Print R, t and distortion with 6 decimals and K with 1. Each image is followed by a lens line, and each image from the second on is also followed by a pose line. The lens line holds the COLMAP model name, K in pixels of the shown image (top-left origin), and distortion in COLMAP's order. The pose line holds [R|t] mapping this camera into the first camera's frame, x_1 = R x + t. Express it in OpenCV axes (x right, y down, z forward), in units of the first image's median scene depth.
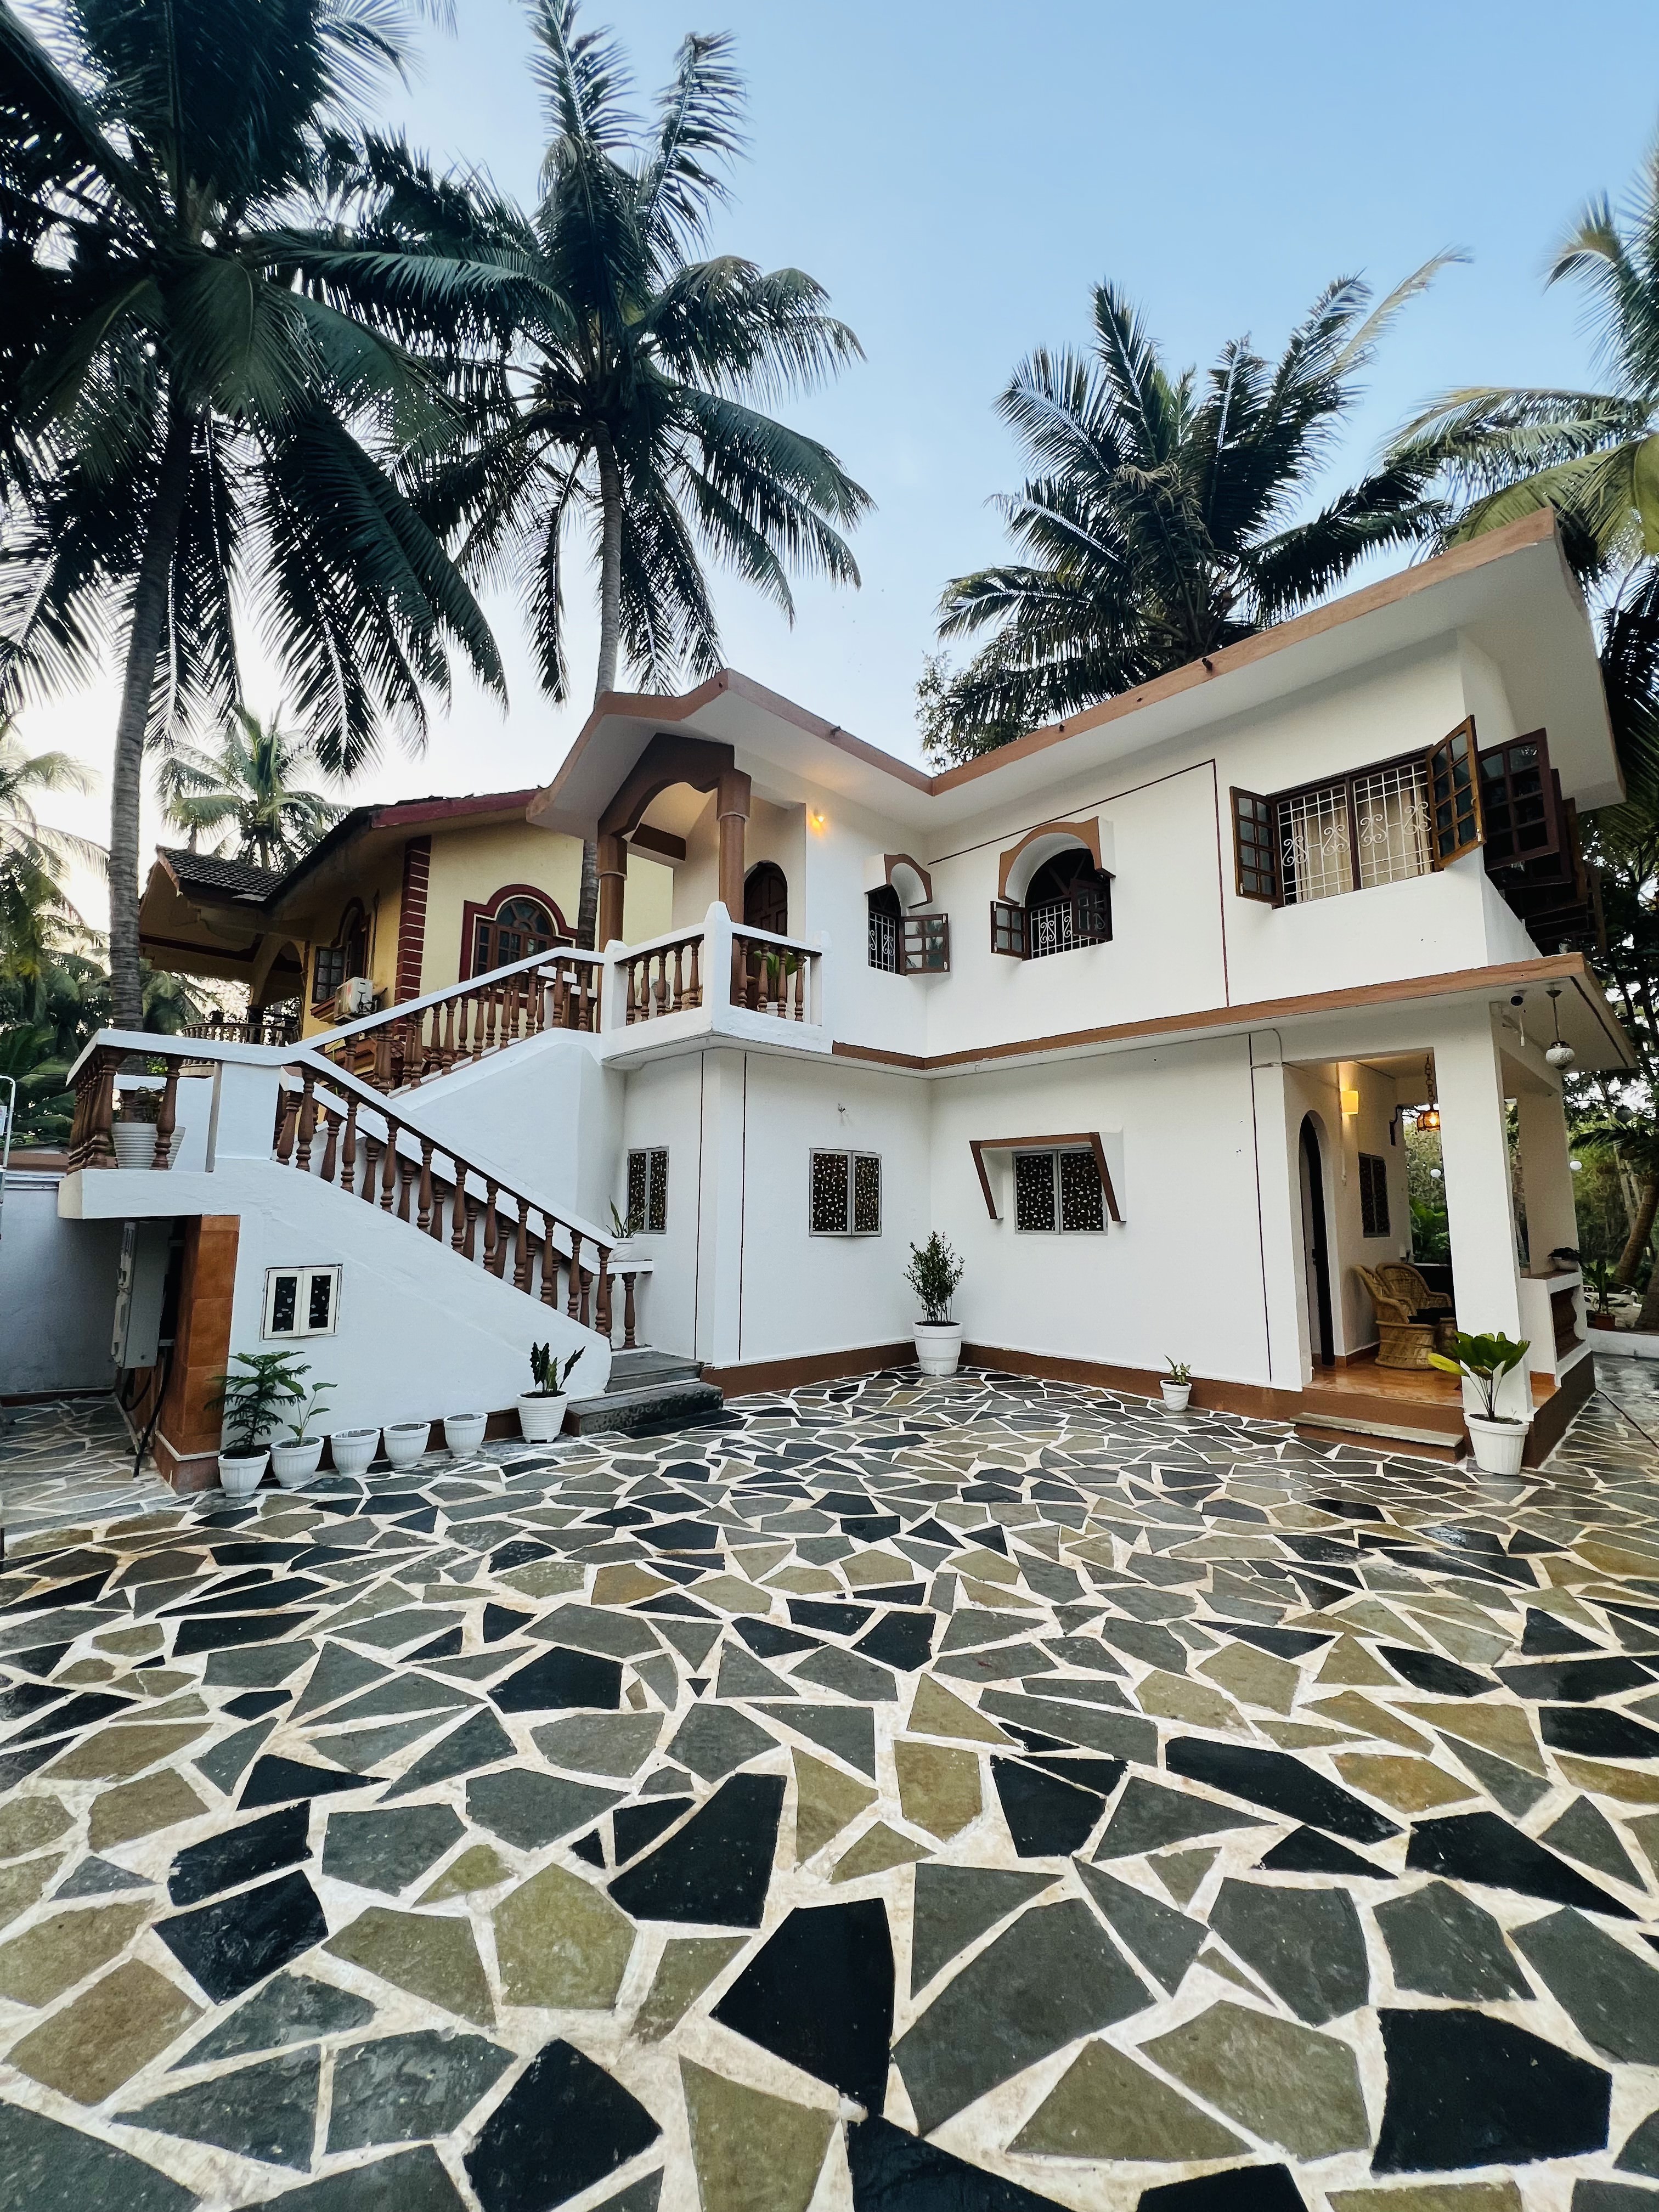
lens RADIAL K [[883.8, 0, 821.9], [0, 883.8, 1105.1], [0, 0, 1]] dist [0.002321, 0.000372]
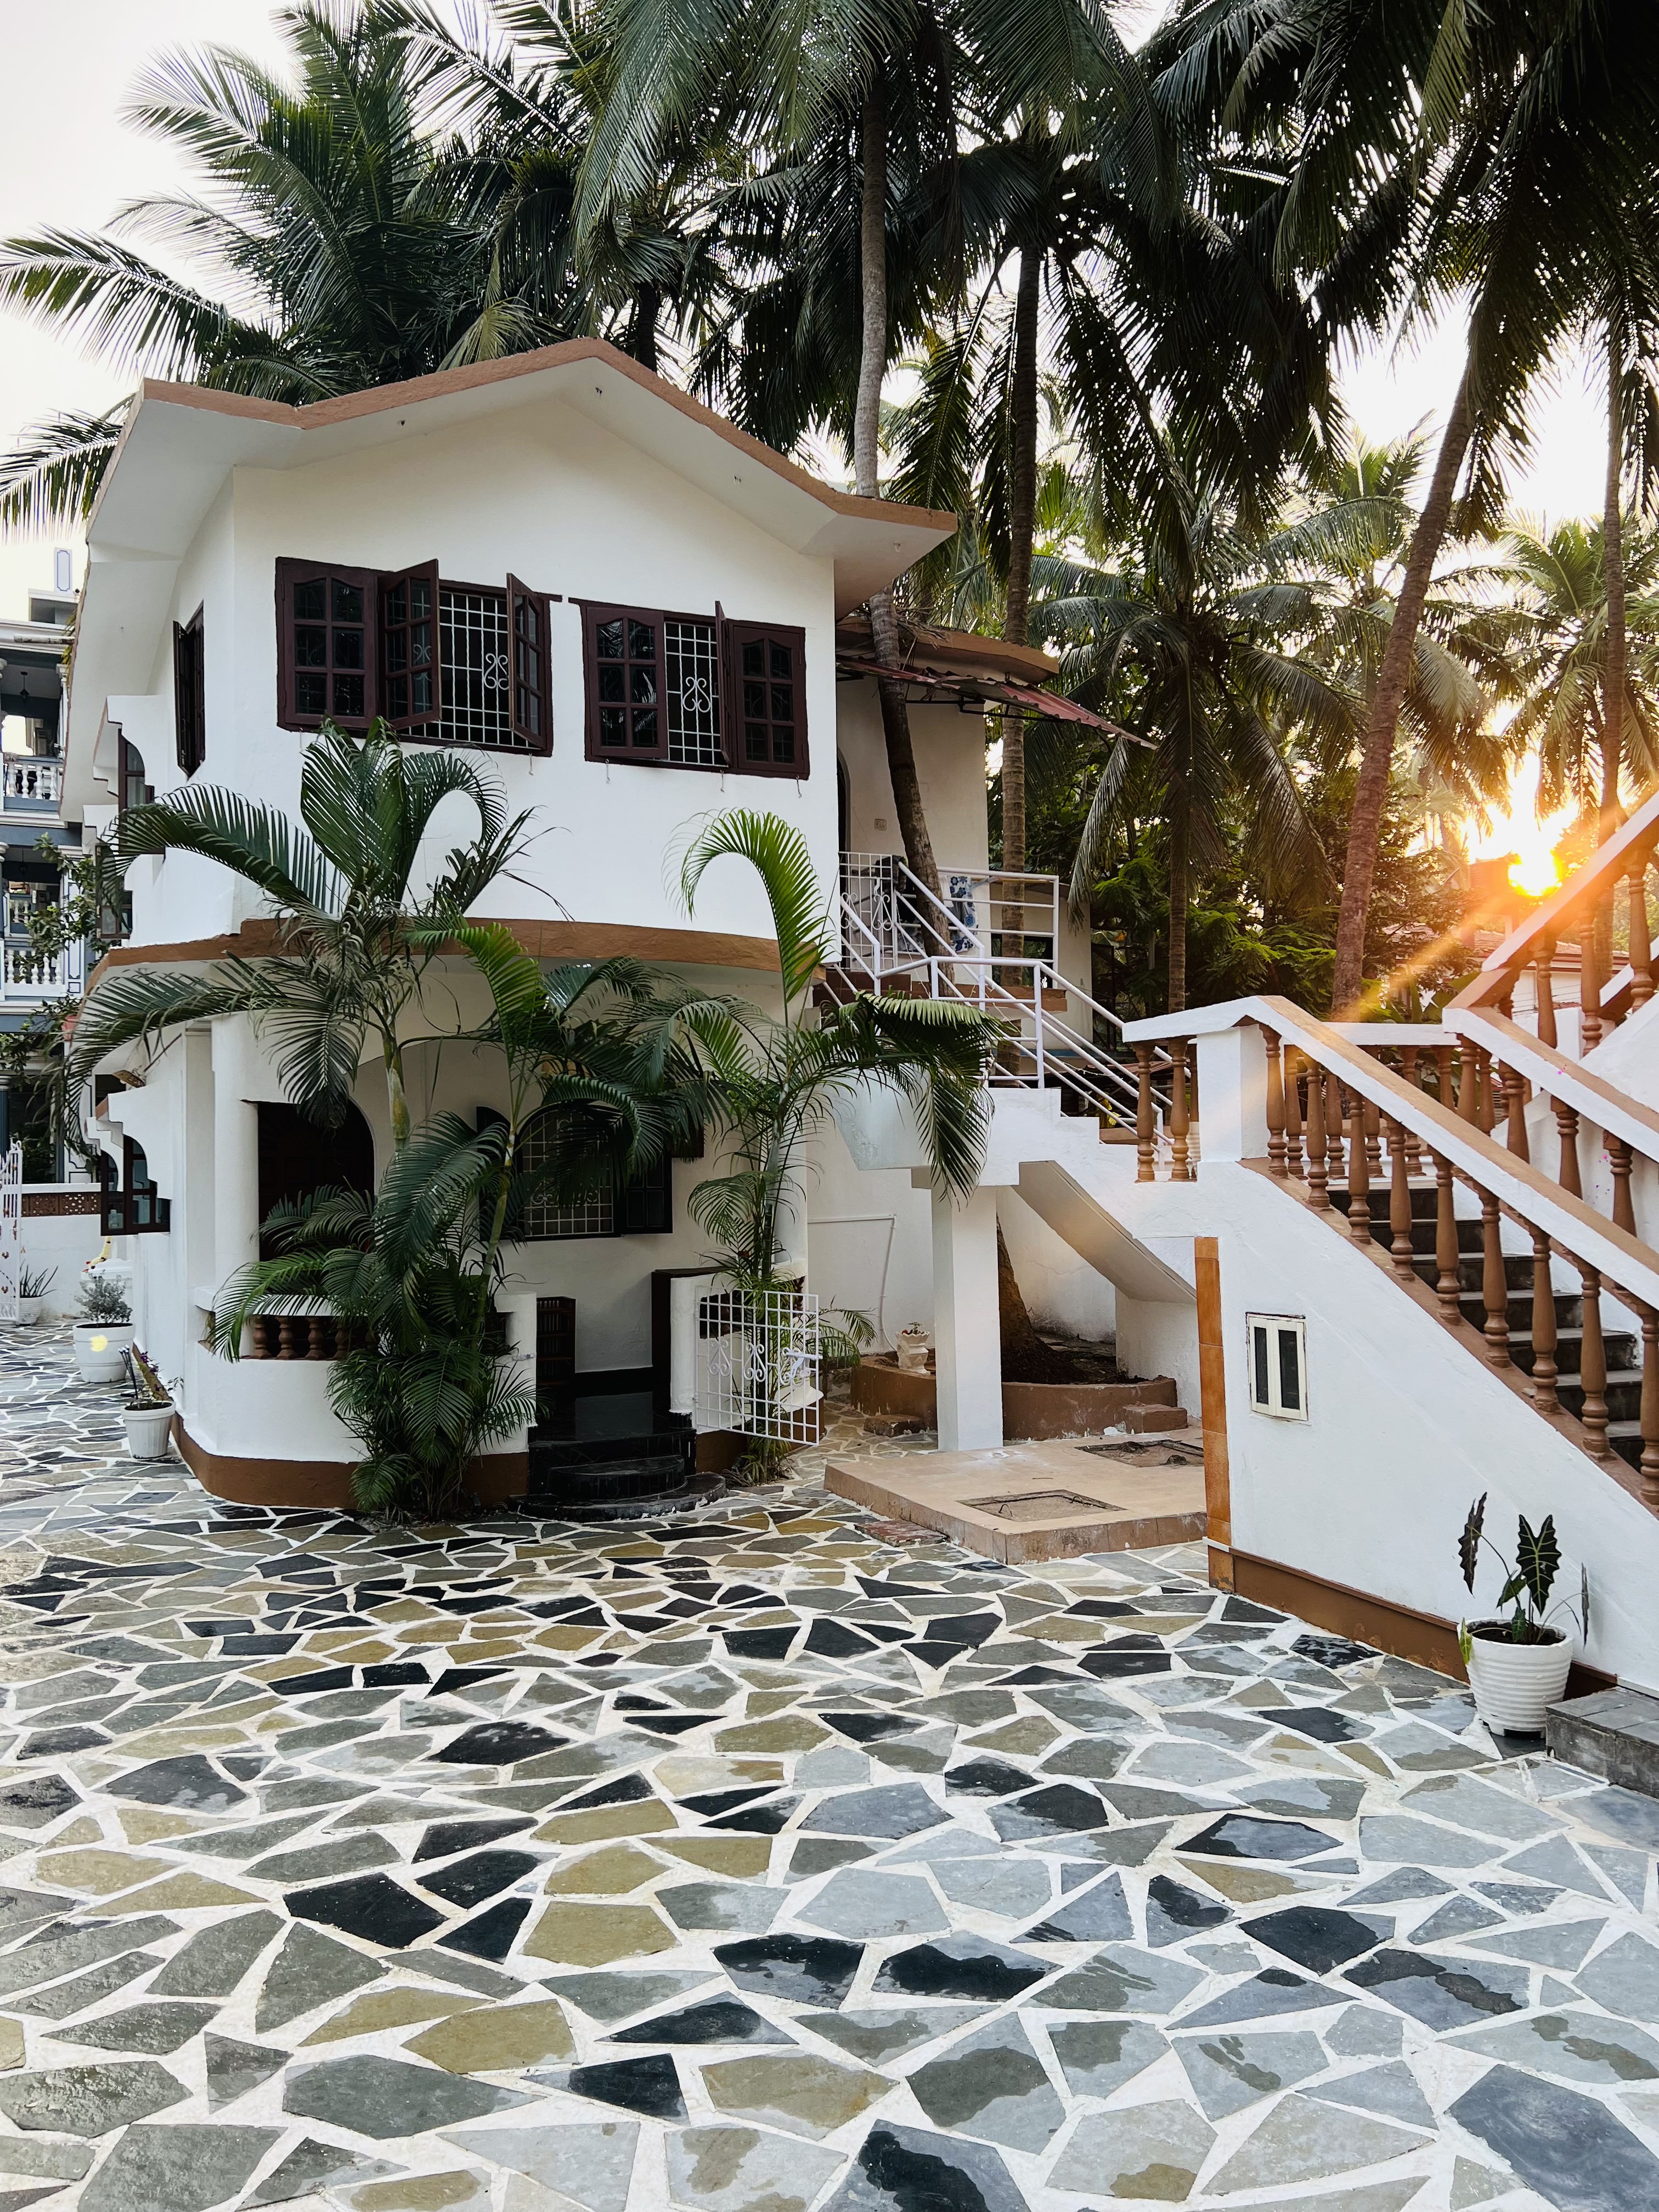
lens RADIAL K [[1704.1, 0, 824.8], [0, 1704.1, 1103.3], [0, 0, 1]] dist [0.005179, 0.007224]
pose [[-0.375862, -0.034987, -0.926015, 1.159890], [0.139593, 0.985746, -0.093904, 0.157800], [0.916101, -0.164560, -0.365620, 1.847549]]
